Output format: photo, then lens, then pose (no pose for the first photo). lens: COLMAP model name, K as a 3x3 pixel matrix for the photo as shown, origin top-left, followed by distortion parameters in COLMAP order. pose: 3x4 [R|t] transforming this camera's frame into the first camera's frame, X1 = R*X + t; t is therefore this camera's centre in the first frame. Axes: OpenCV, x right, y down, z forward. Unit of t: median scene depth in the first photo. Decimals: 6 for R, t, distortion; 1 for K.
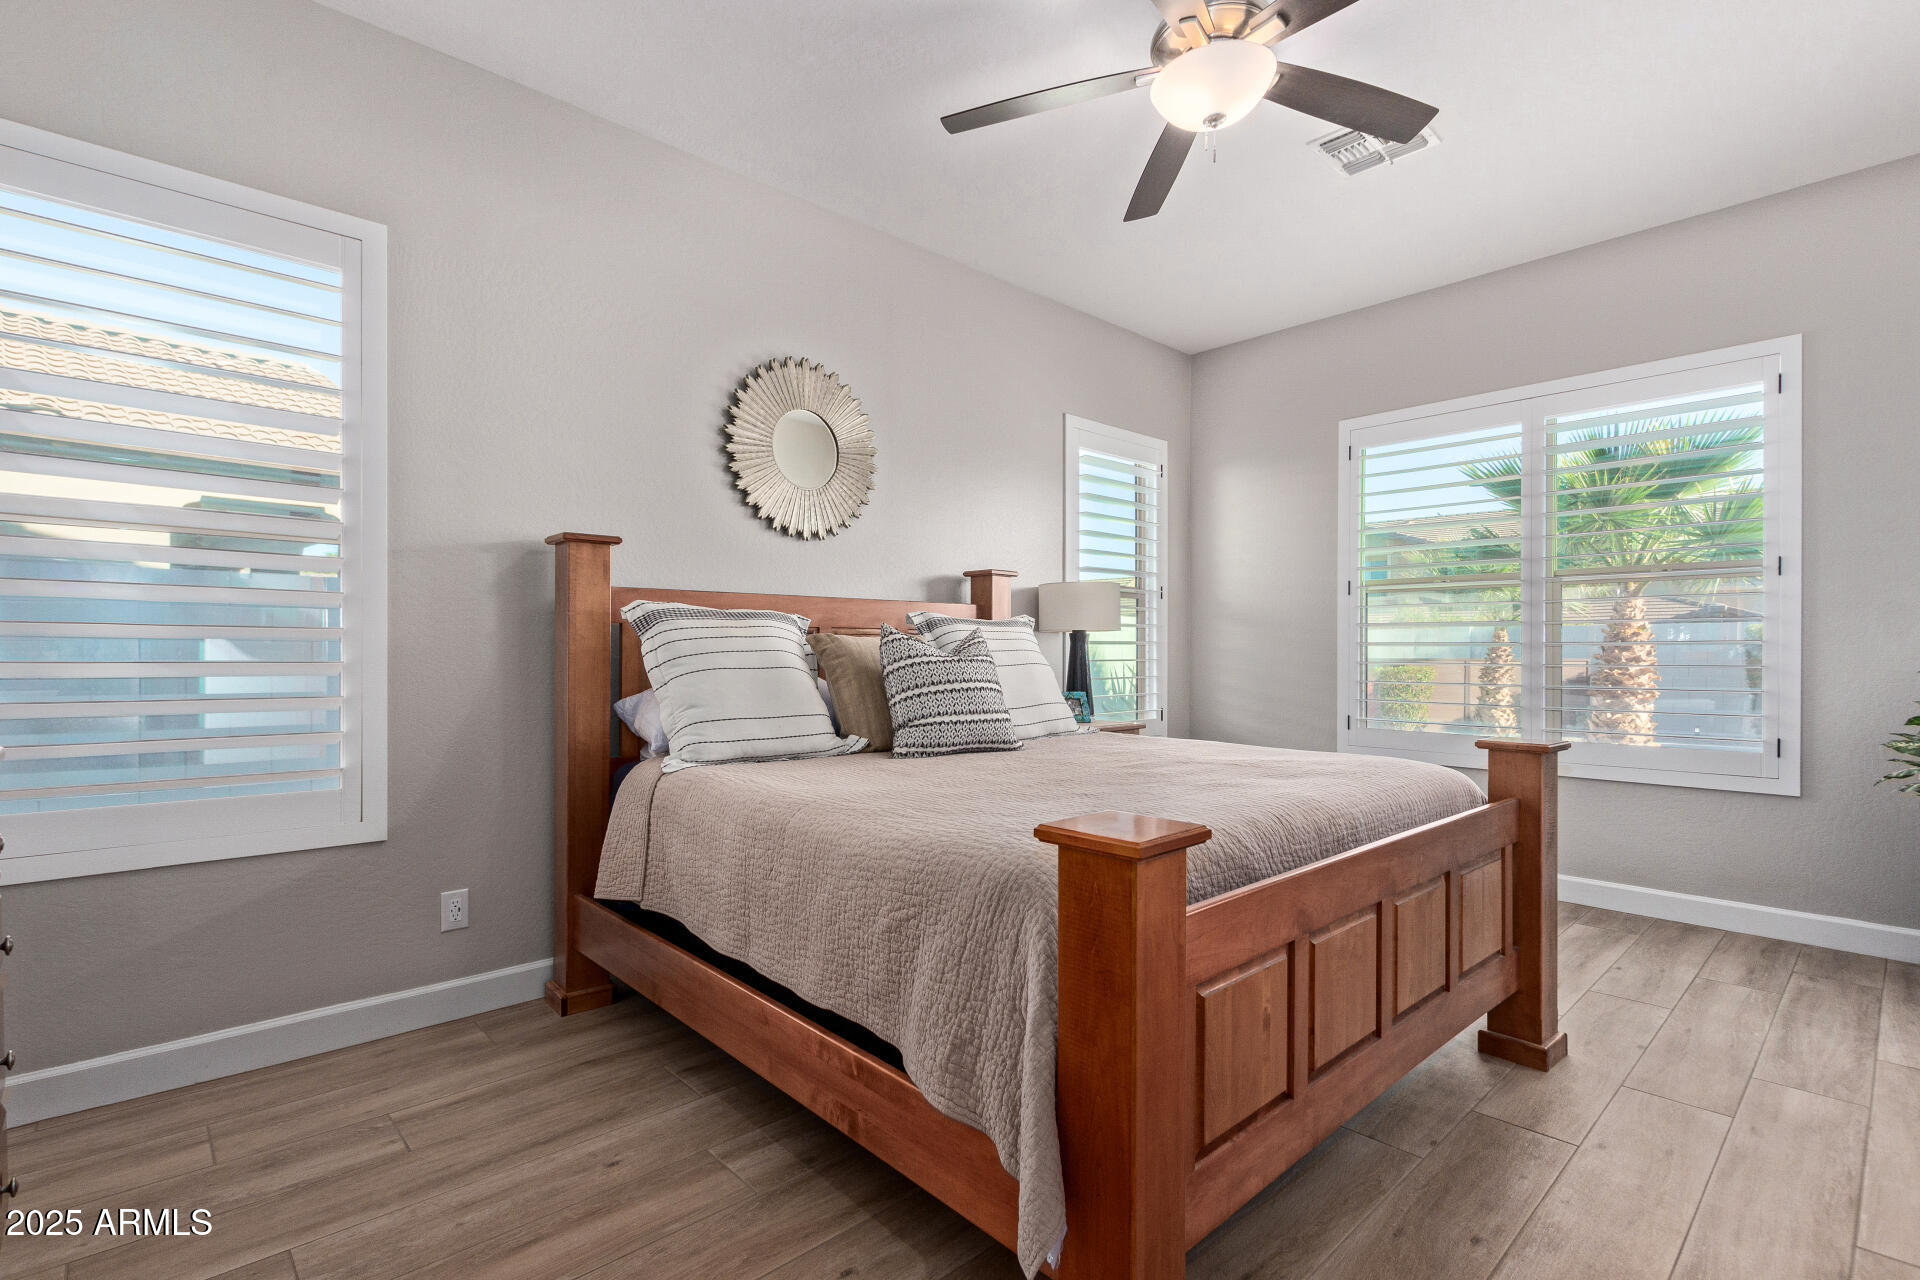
lens RADIAL K [[898.6, 0, 951.8], [0, 898.6, 650.3], [0, 0, 1]] dist [0.008119, 0.000453]
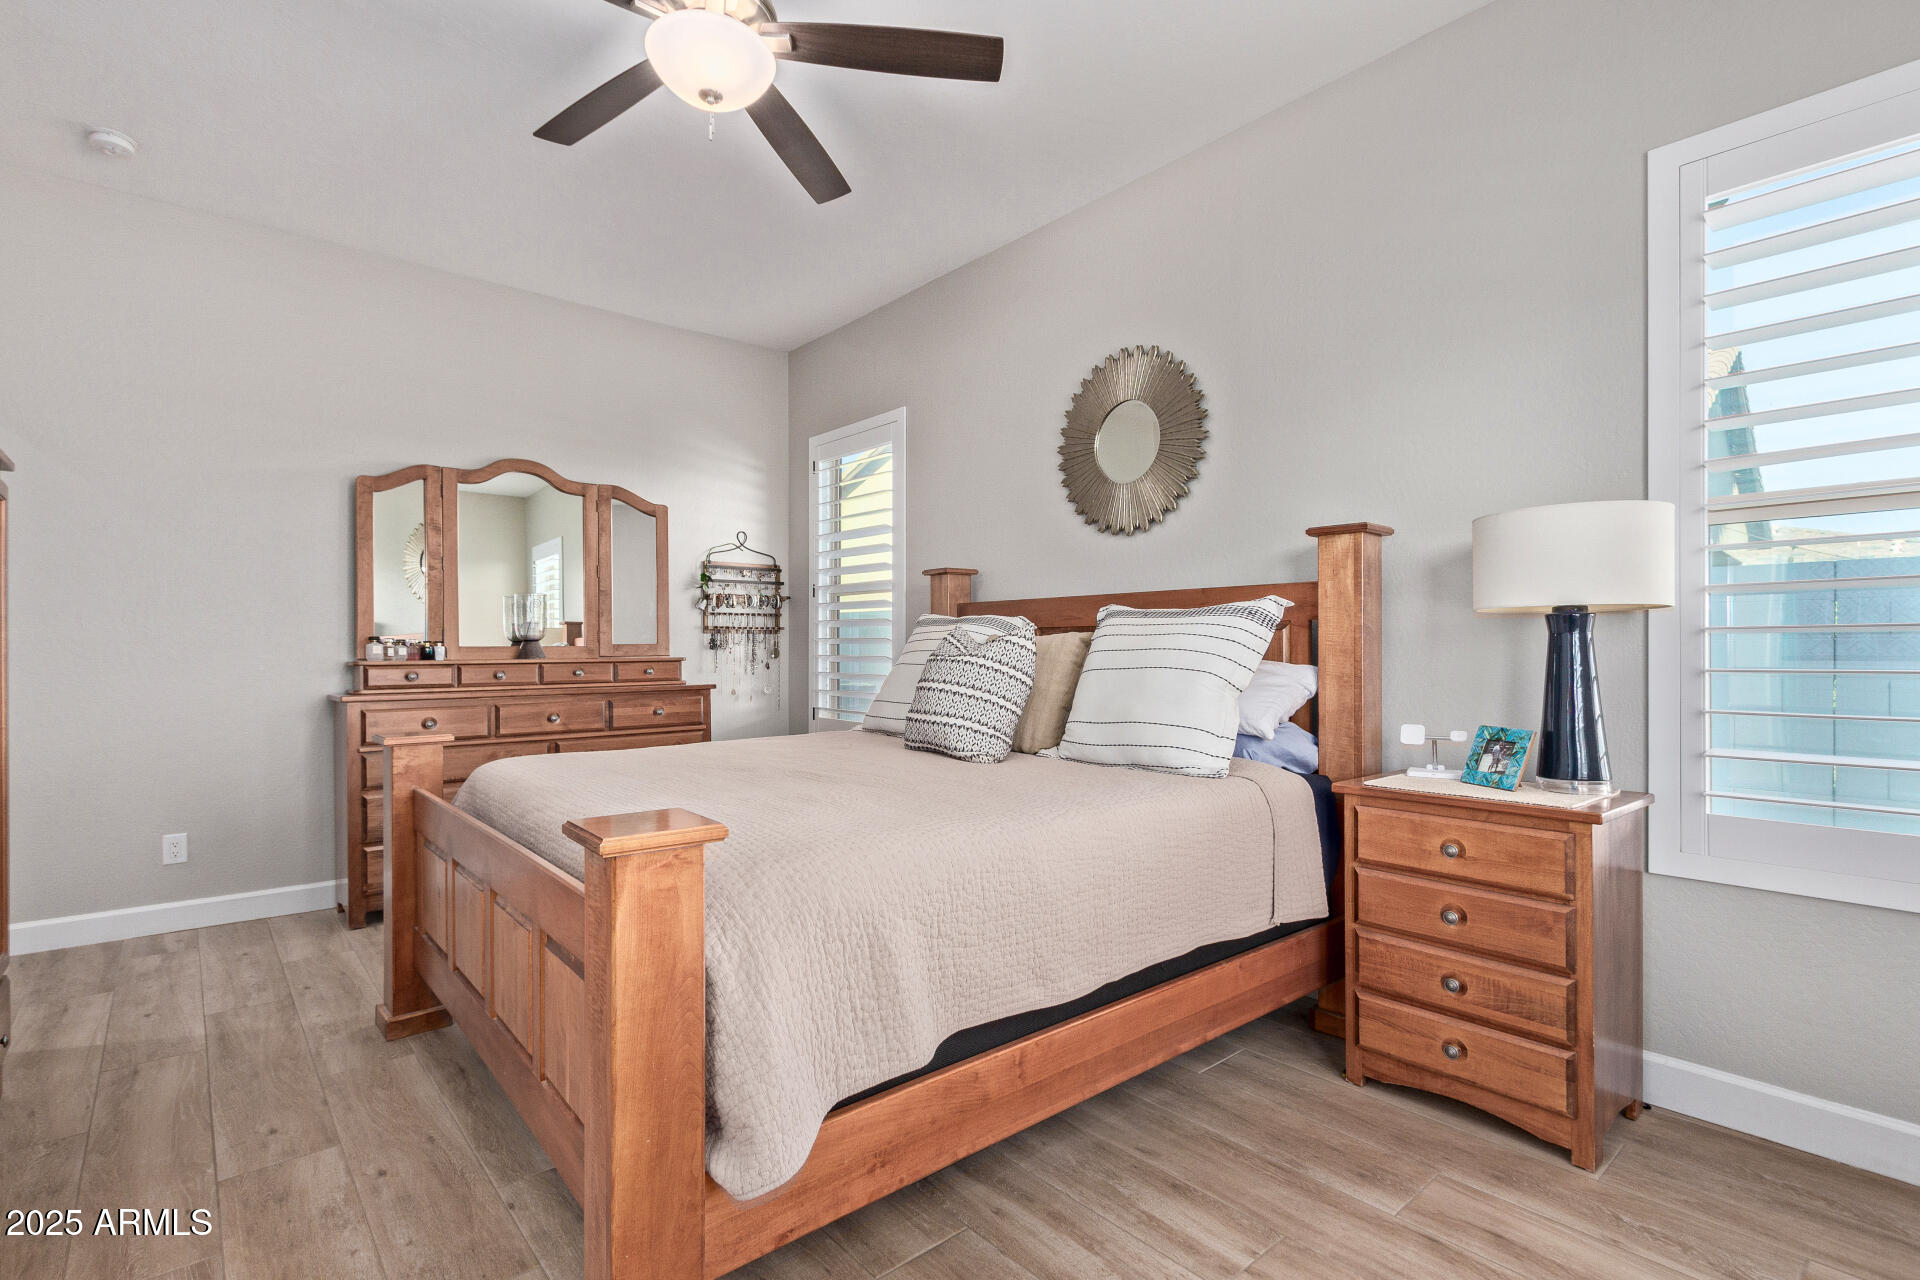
lens RADIAL K [[898.6, 0, 951.8], [0, 898.6, 650.3], [0, 0, 1]] dist [0.008119, 0.000453]
pose [[-0.048682, -0.002094, -0.998812, 0.996442], [0.000088, 0.999998, -0.002101, 0.002395], [0.998814, -0.000190, -0.048681, 1.052098]]
